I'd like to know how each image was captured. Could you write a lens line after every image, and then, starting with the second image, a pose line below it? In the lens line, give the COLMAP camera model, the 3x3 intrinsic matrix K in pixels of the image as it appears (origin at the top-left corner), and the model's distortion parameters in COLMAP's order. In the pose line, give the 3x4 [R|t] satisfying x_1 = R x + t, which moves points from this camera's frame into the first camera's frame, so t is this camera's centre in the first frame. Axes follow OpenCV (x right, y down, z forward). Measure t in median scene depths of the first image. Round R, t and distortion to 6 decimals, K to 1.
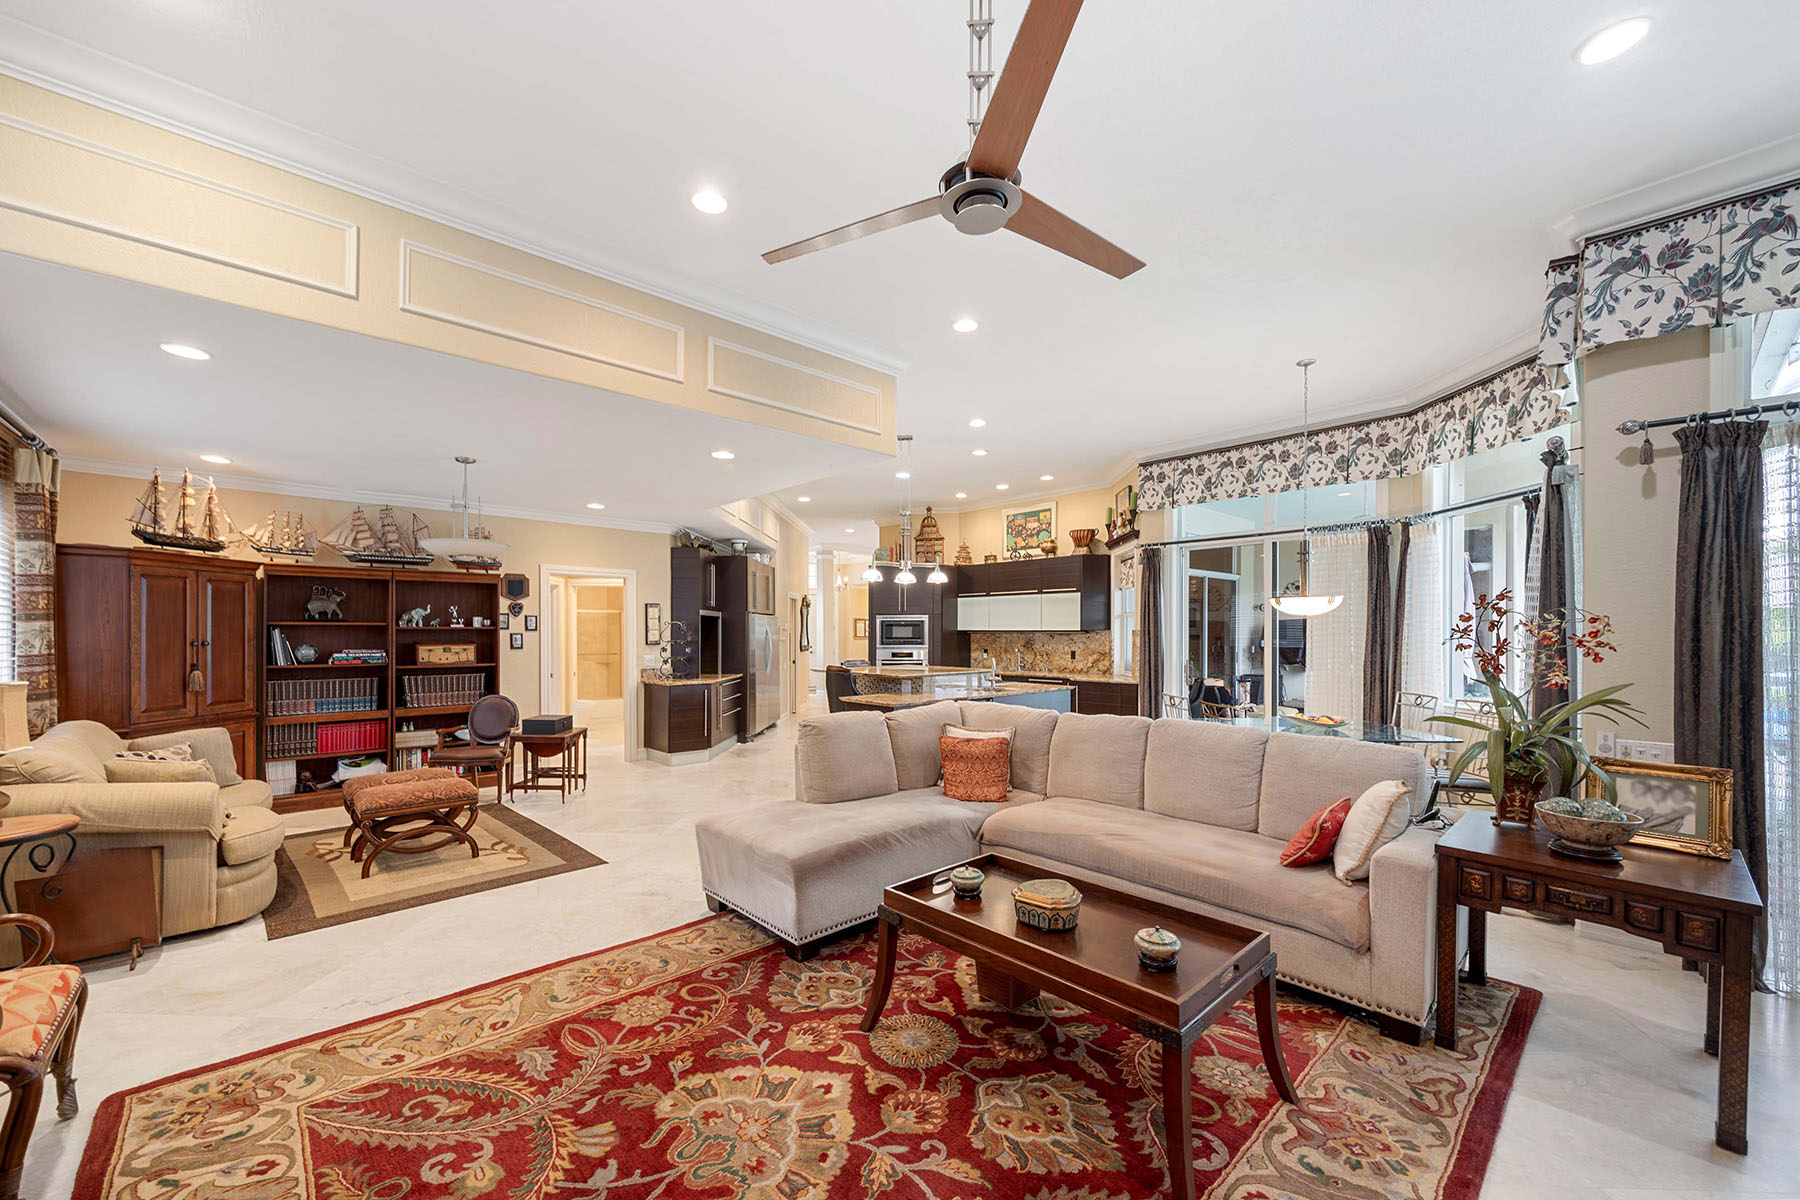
lens RADIAL K [[685.9, 0, 887.3], [0, 685.9, 654.1], [0, 0, 1]] dist [-0.005571, 0.000431]
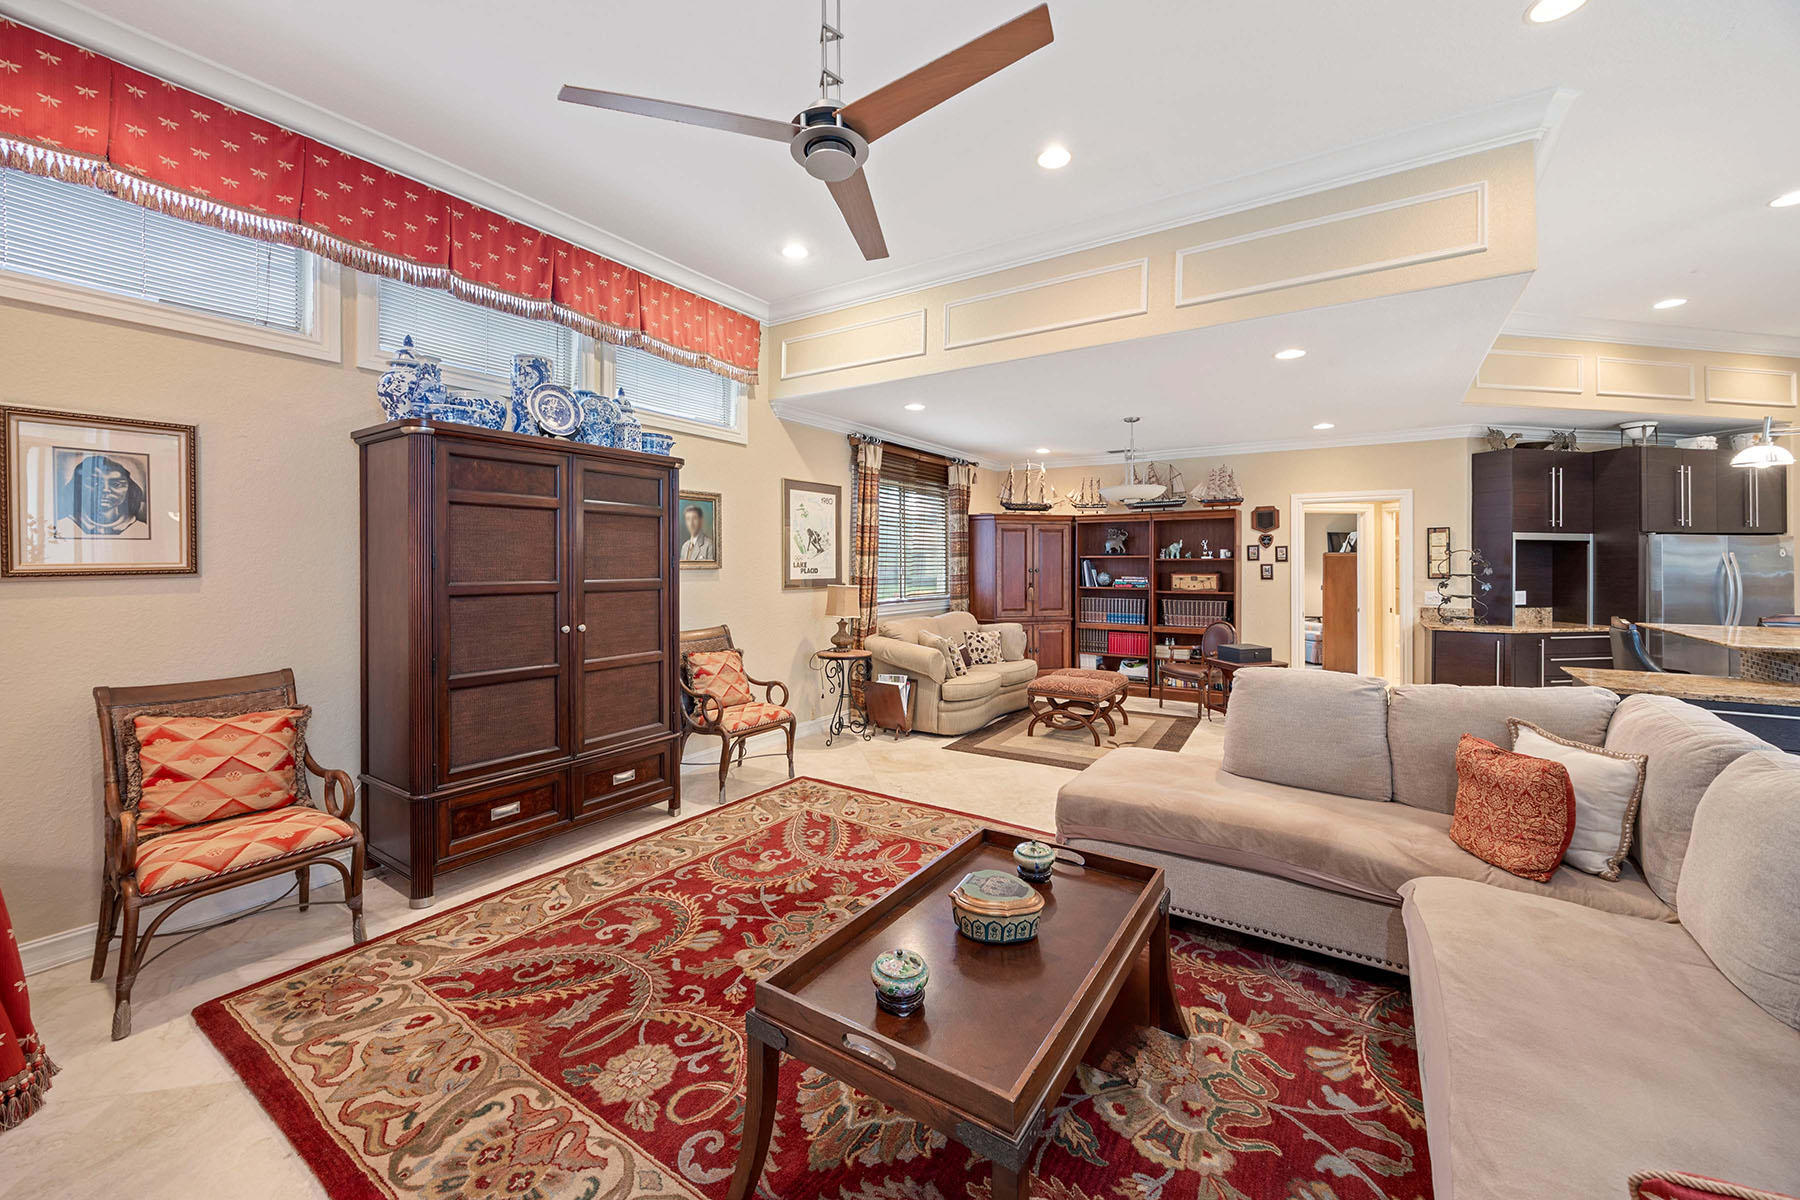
lens RADIAL K [[685.9, 0, 912.6], [0, 685.9, 570.1], [0, 0, 1]] dist [-0.005571, 0.000431]
pose [[0.253283, 0.008630, -0.967354, 0.382540], [-0.031751, 0.999496, 0.000603, -0.006652], [0.966871, 0.030562, 0.253429, 0.277855]]
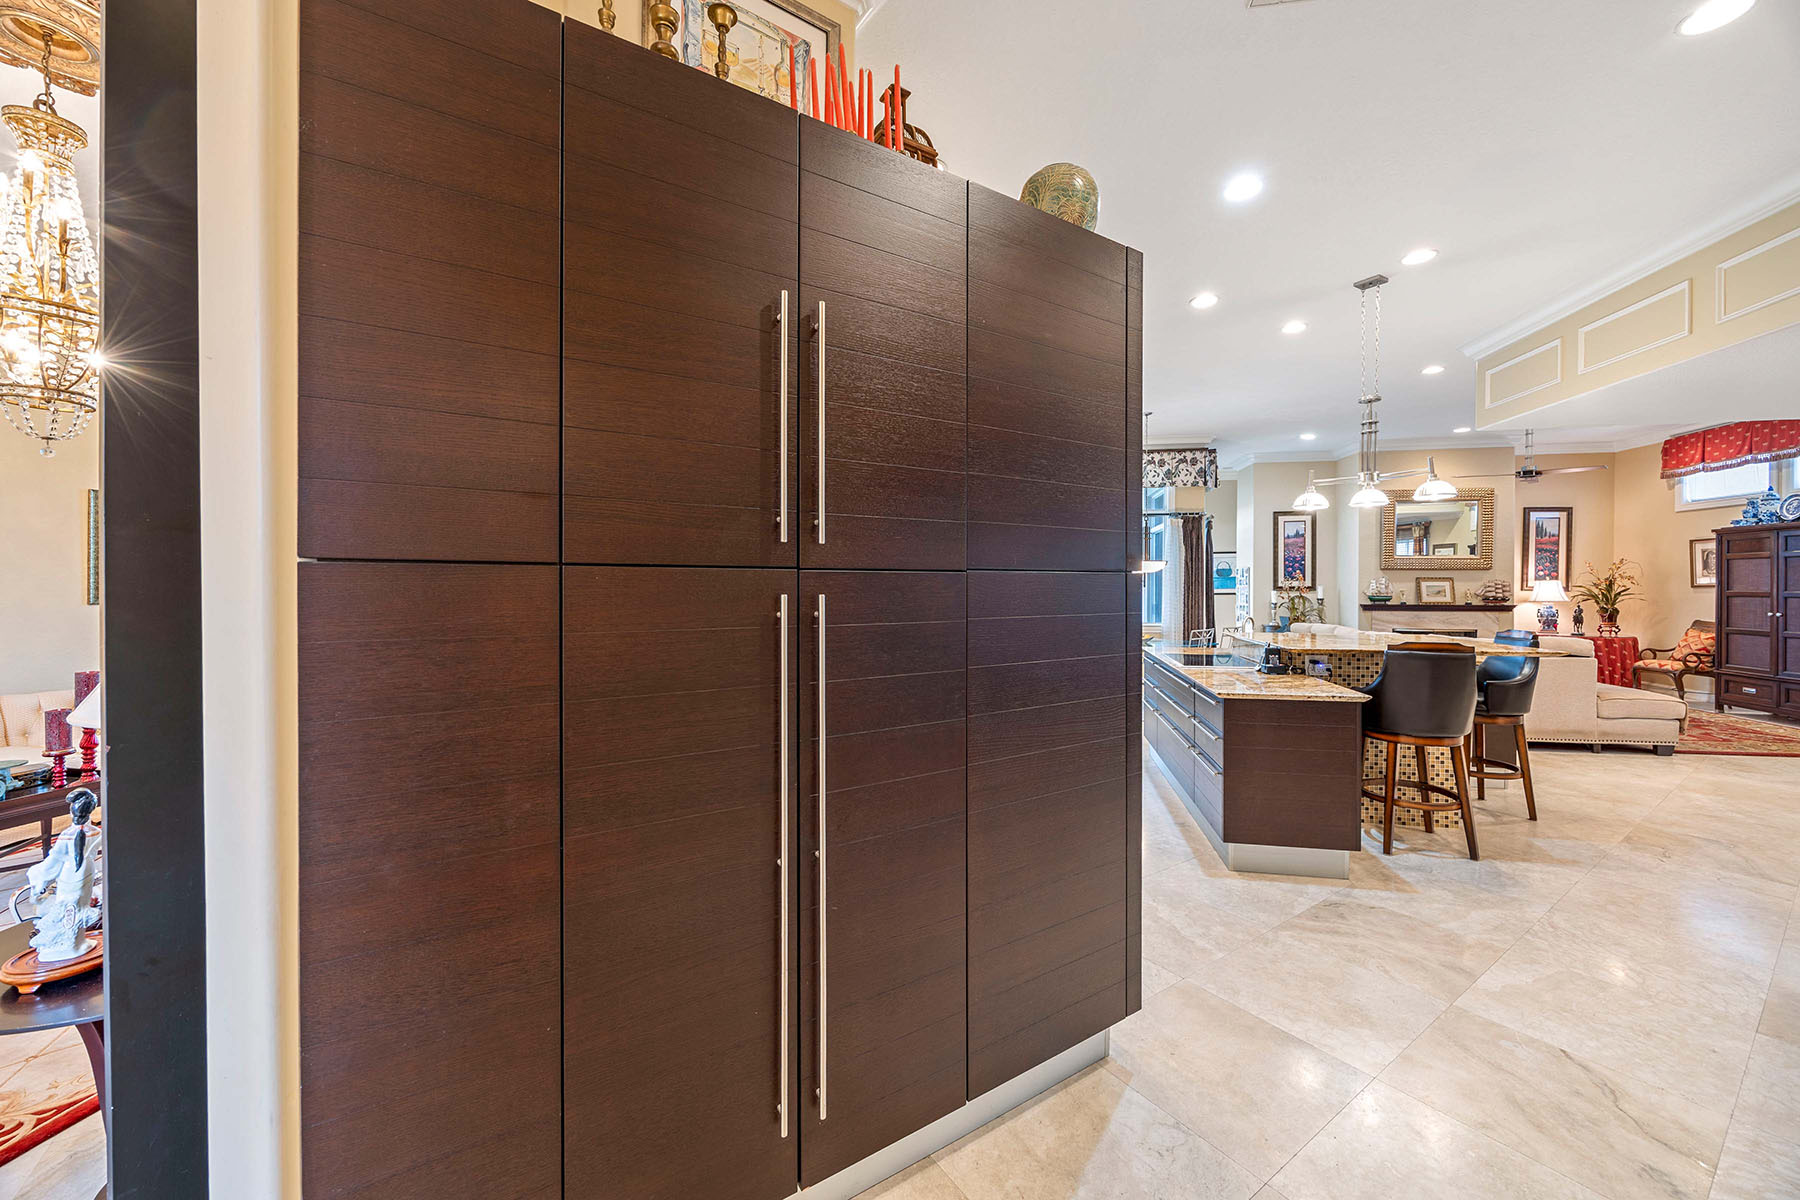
lens RADIAL K [[685.9, 0, 898.5], [0, 685.9, 587.8], [0, 0, 1]] dist [-0.005571, 0.000431]
pose [[-0.612898, -0.003340, 0.790155, -0.252543], [0.026157, 0.999357, 0.024513, -0.064019], [-0.789729, 0.035692, -0.612416, 2.103659]]
